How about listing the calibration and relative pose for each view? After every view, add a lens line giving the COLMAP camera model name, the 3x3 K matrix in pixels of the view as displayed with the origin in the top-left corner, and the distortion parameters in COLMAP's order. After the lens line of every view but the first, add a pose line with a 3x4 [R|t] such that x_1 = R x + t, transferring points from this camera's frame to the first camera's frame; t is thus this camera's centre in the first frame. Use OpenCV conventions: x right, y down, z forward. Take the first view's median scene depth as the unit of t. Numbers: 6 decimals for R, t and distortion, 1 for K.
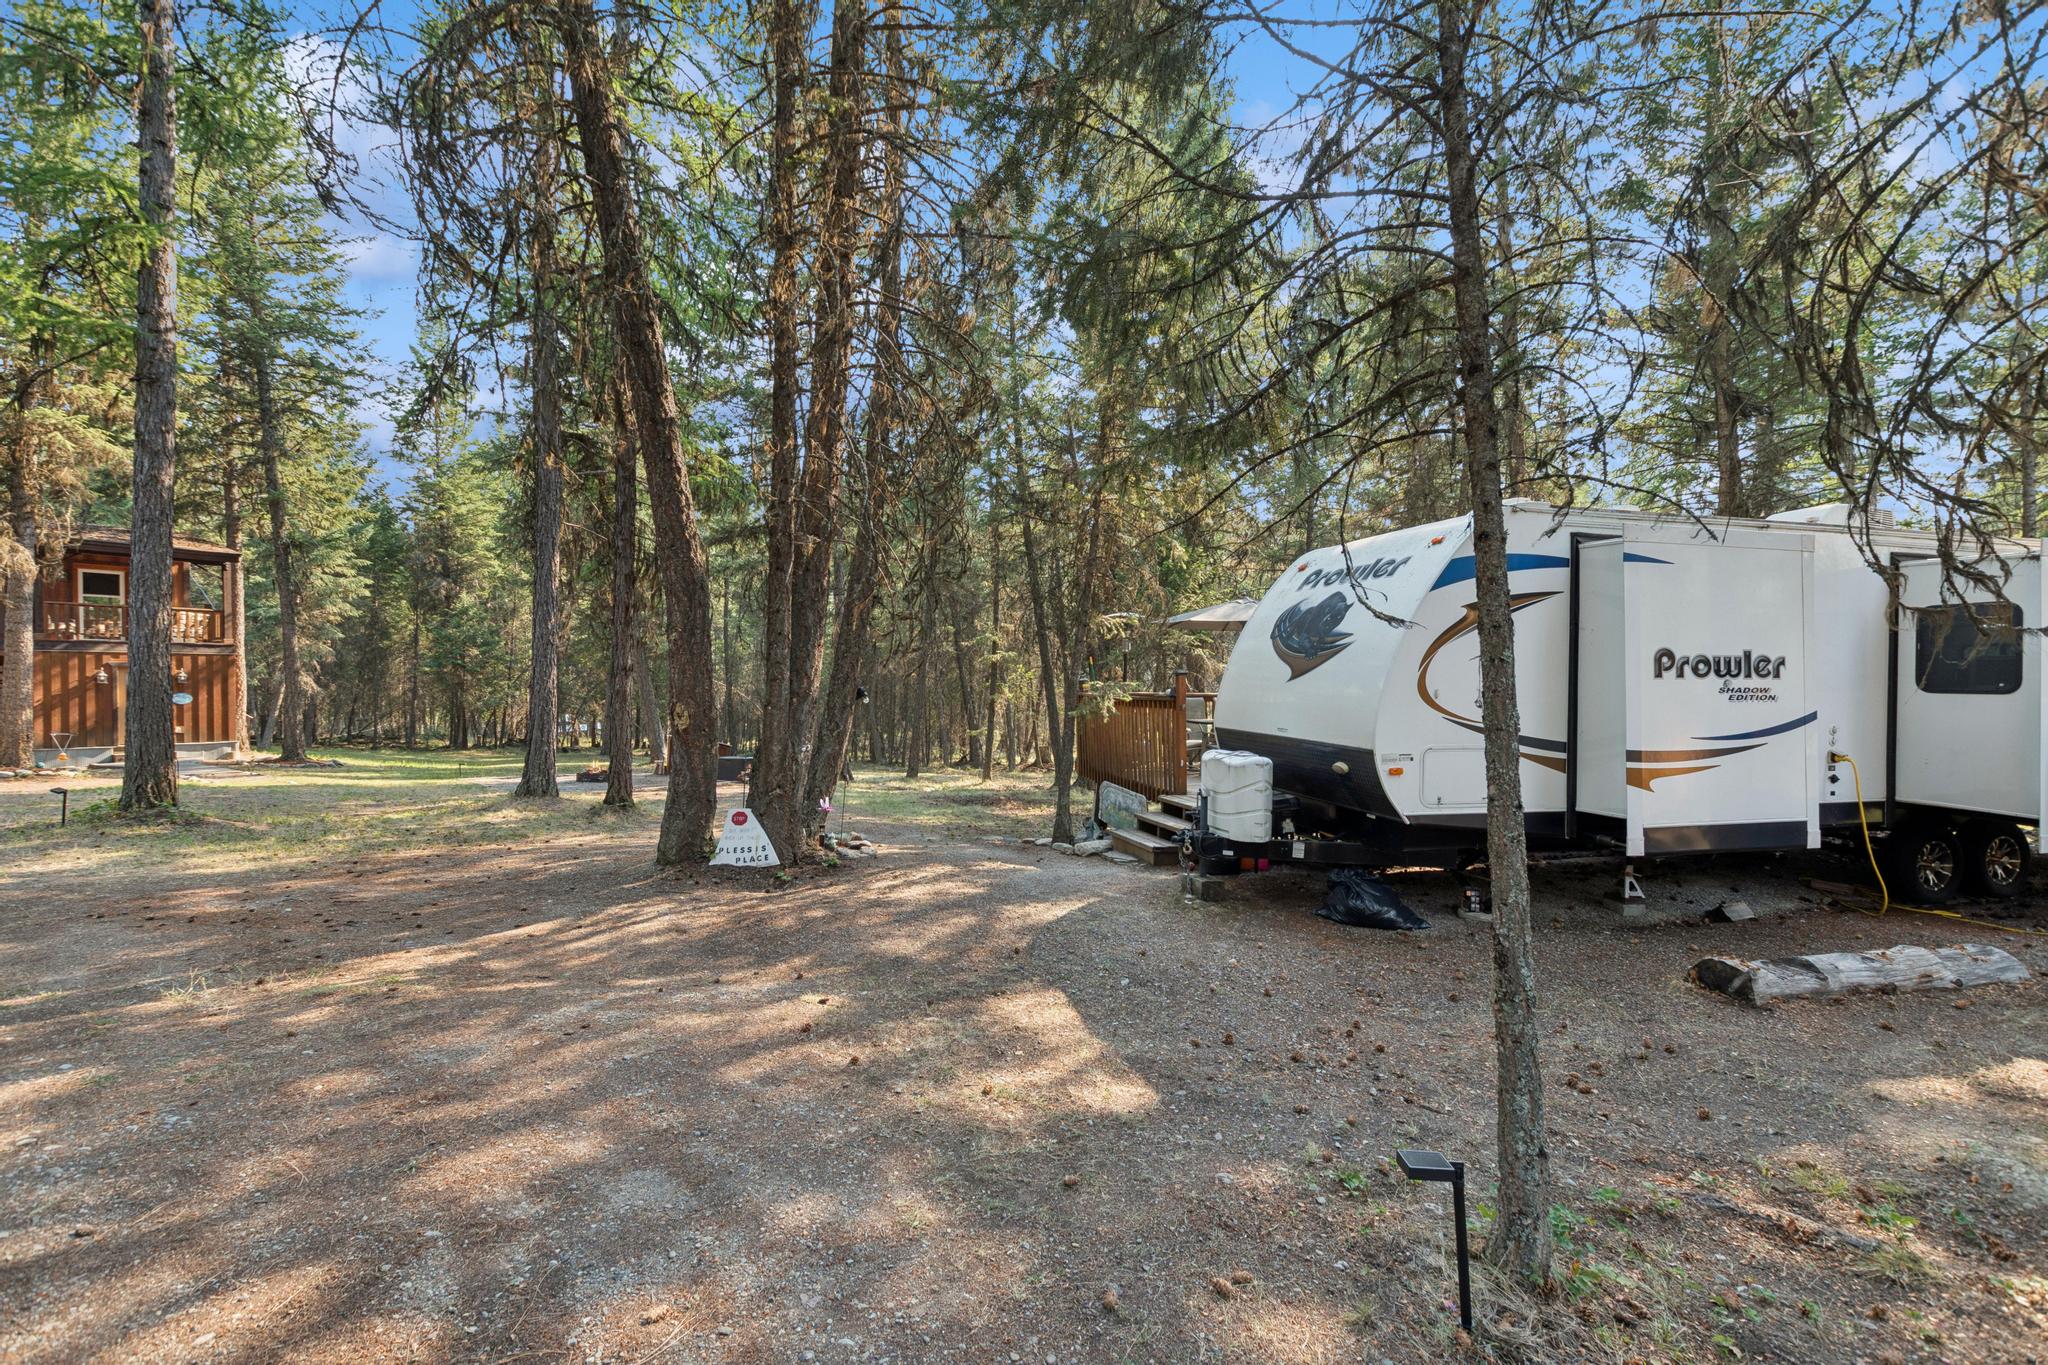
lens RADIAL K [[899.1, 0, 1024.0], [0, 899.1, 682.5], [0, 0, 1]] dist [-0.010312, 0.000197]
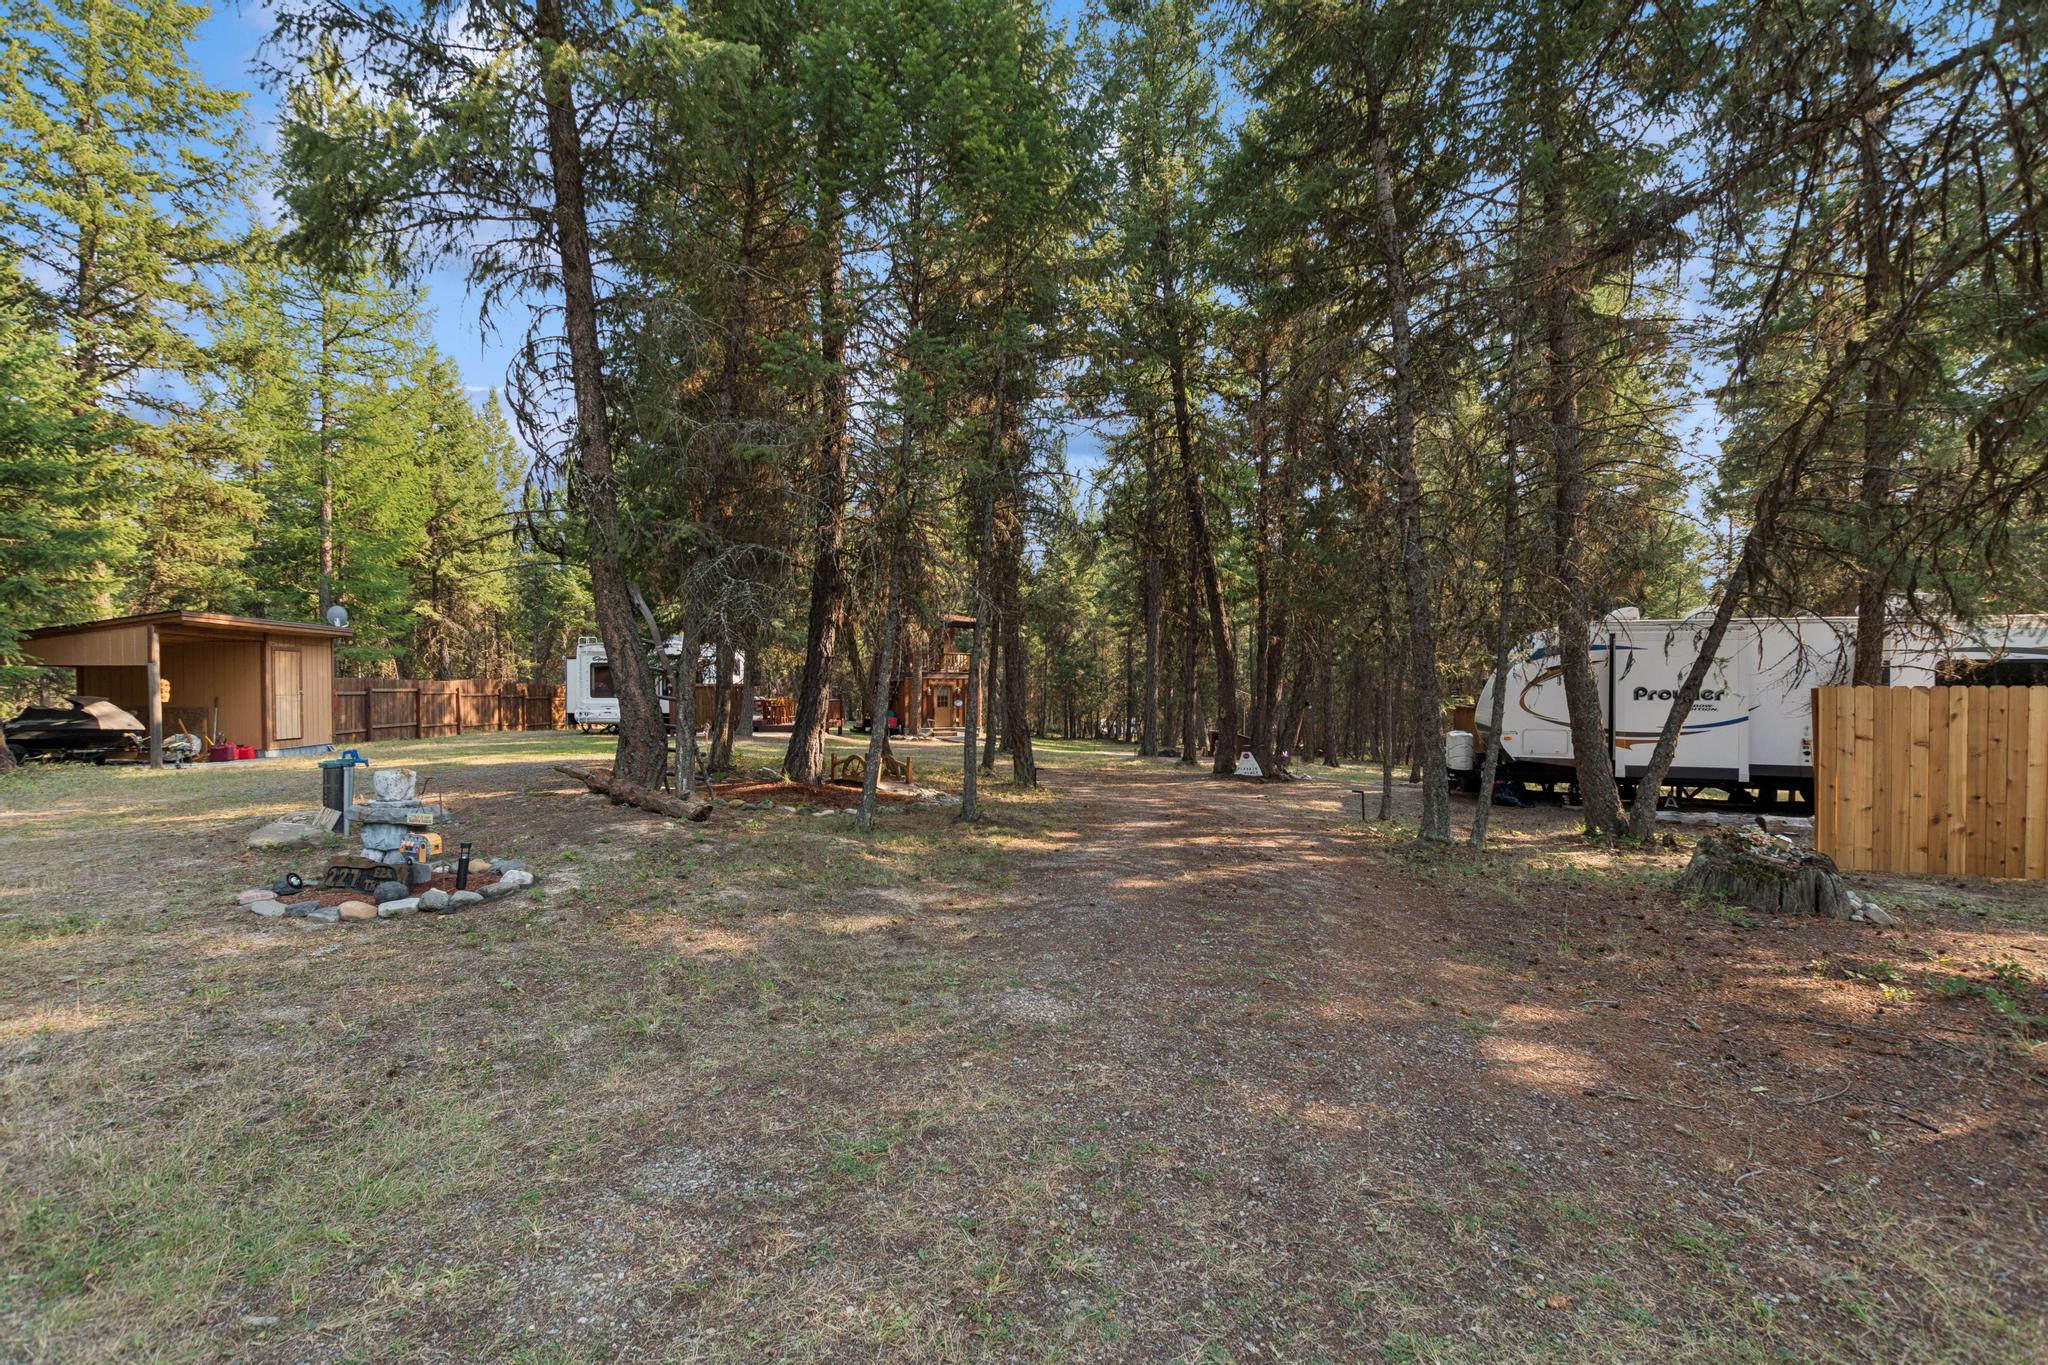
lens RADIAL K [[899.1, 0, 1024.0], [0, 899.1, 682.5], [0, 0, 1]] dist [-0.010312, 0.000197]
pose [[0.838136, -0.006816, -0.545419, 0.549887], [0.002367, 0.999958, -0.008859, -0.028204], [0.545456, 0.006135, 0.838117, -1.484270]]
